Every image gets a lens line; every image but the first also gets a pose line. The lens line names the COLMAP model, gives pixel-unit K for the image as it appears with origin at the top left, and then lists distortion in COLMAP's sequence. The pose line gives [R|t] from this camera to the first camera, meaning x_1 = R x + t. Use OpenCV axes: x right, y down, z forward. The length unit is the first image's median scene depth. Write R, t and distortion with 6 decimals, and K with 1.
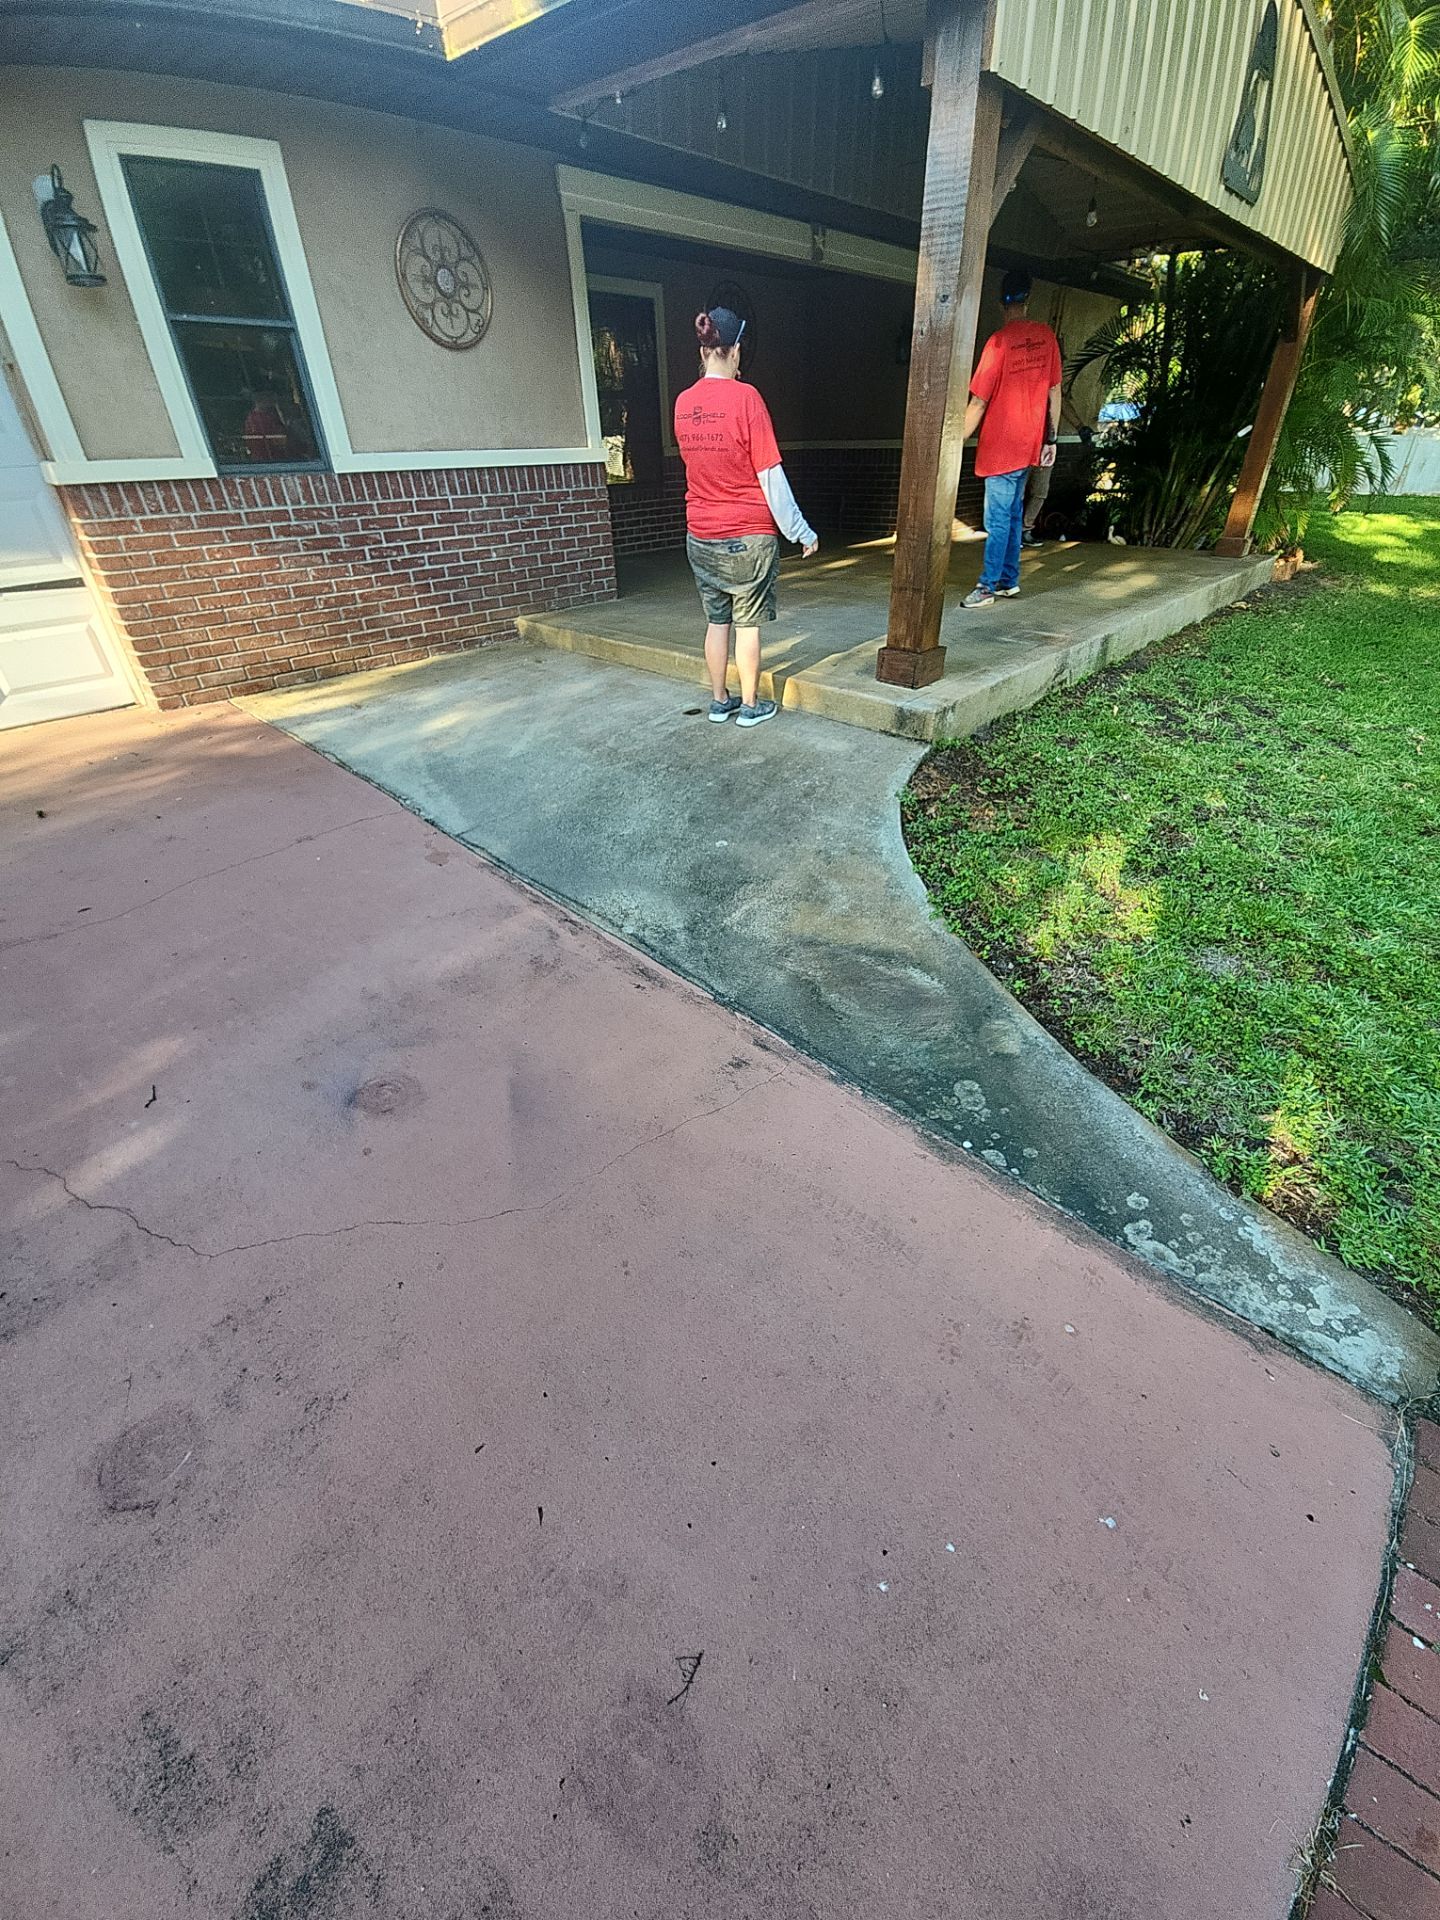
lens RADIAL K [[796.1, 0, 750.2], [0, 796.1, 959.2], [0, 0, 1]] dist [0.006676, -0.005995]
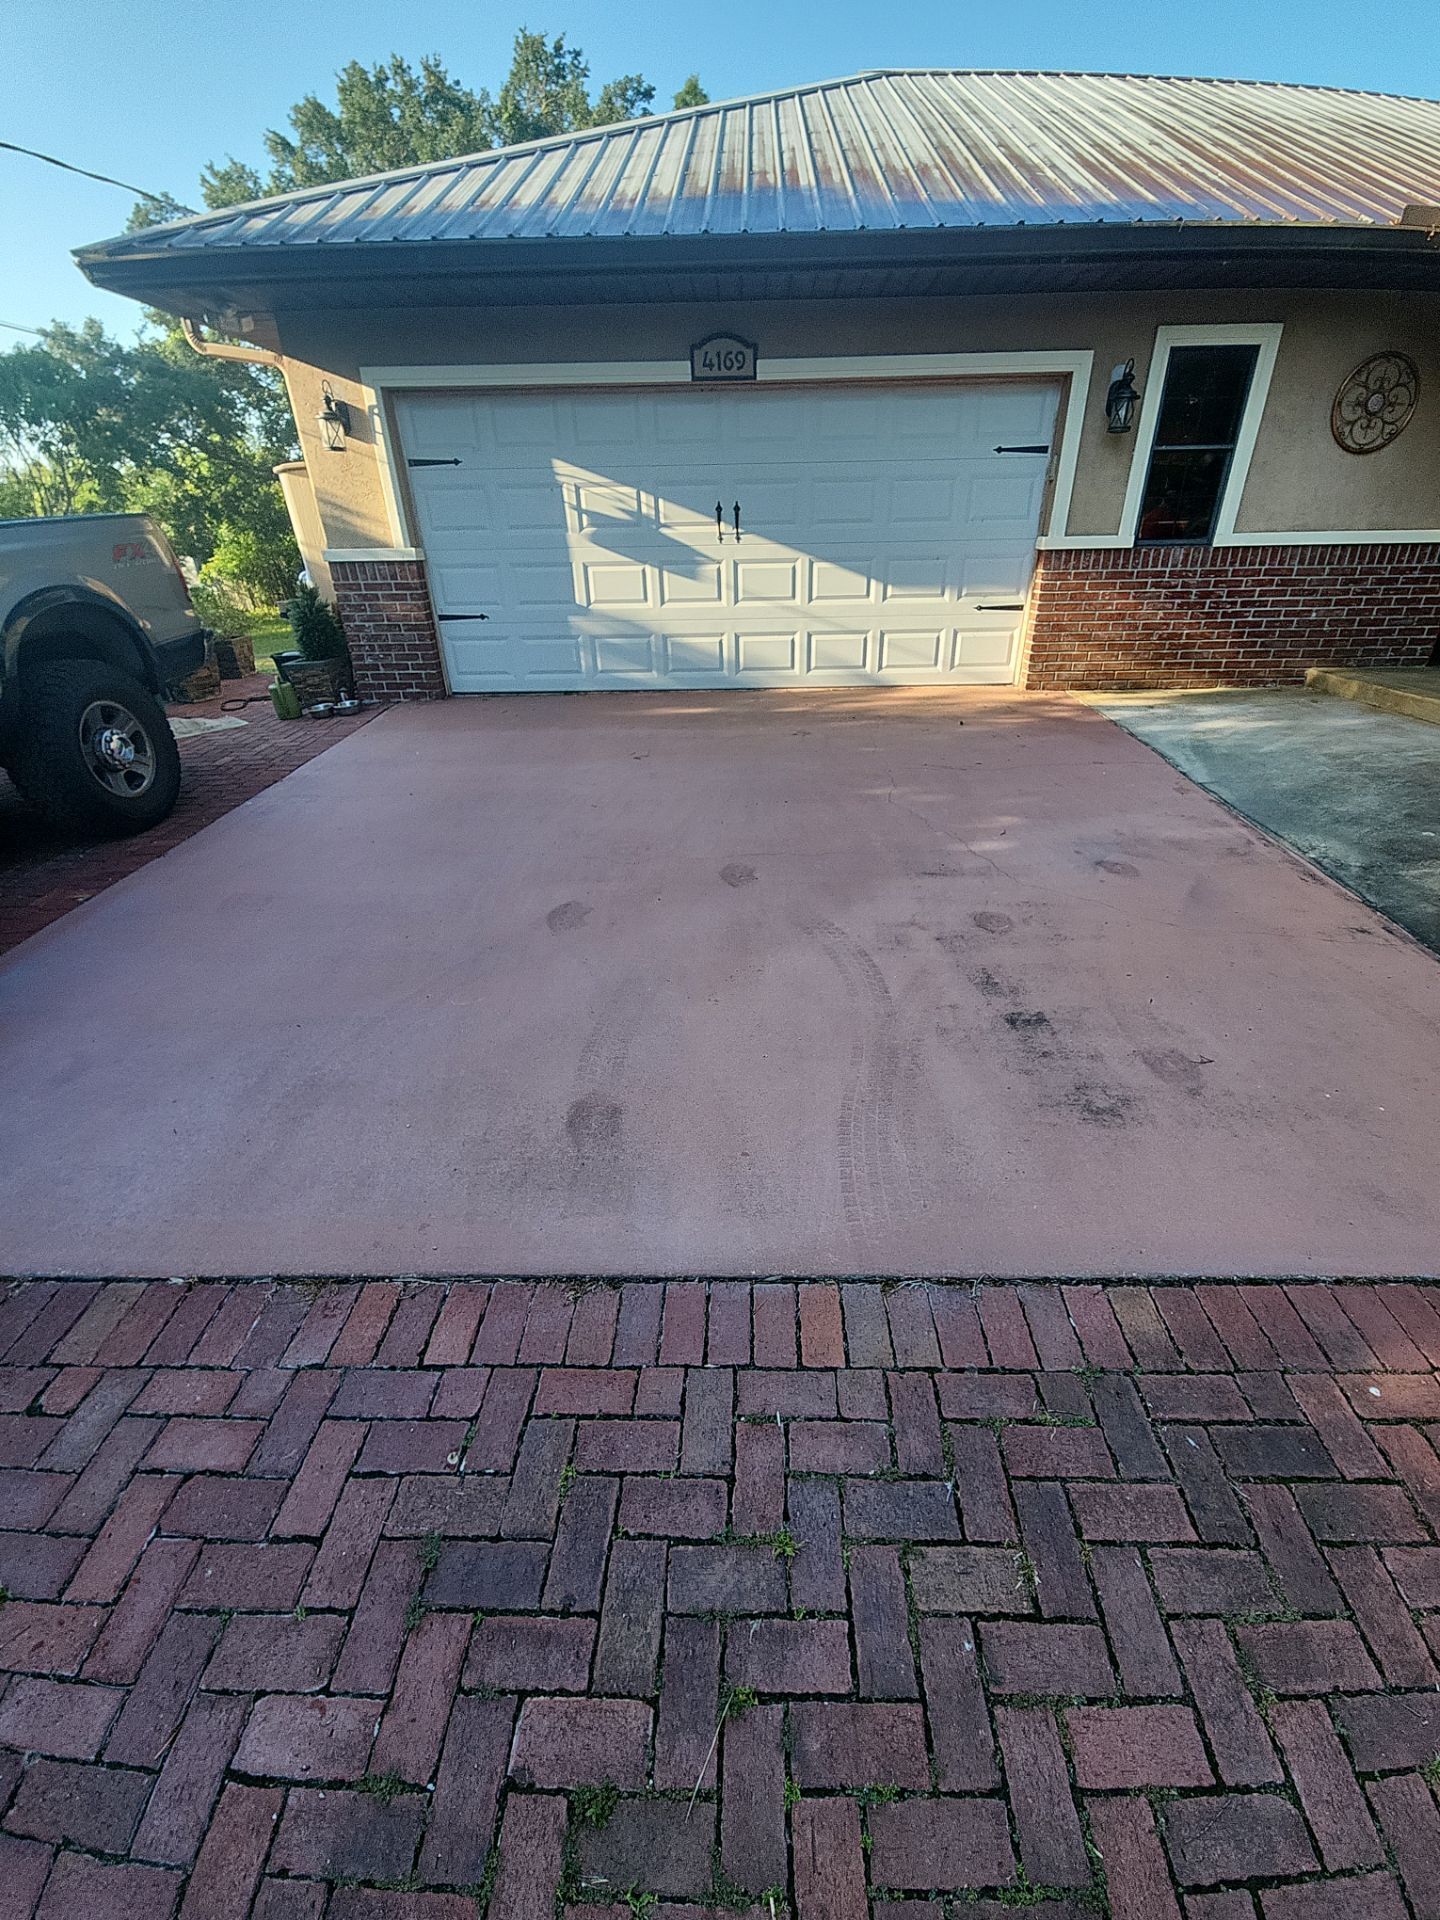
lens RADIAL K [[767.9, 0, 740.6], [0, 767.9, 942.1], [0, 0, 1]] dist [0.003079, -0.002861]
pose [[0.641511, 0.356011, -0.679500, 0.111543], [-0.415141, 0.905986, 0.082743, 0.261538], [0.645075, 0.229007, 0.728995, -0.370748]]
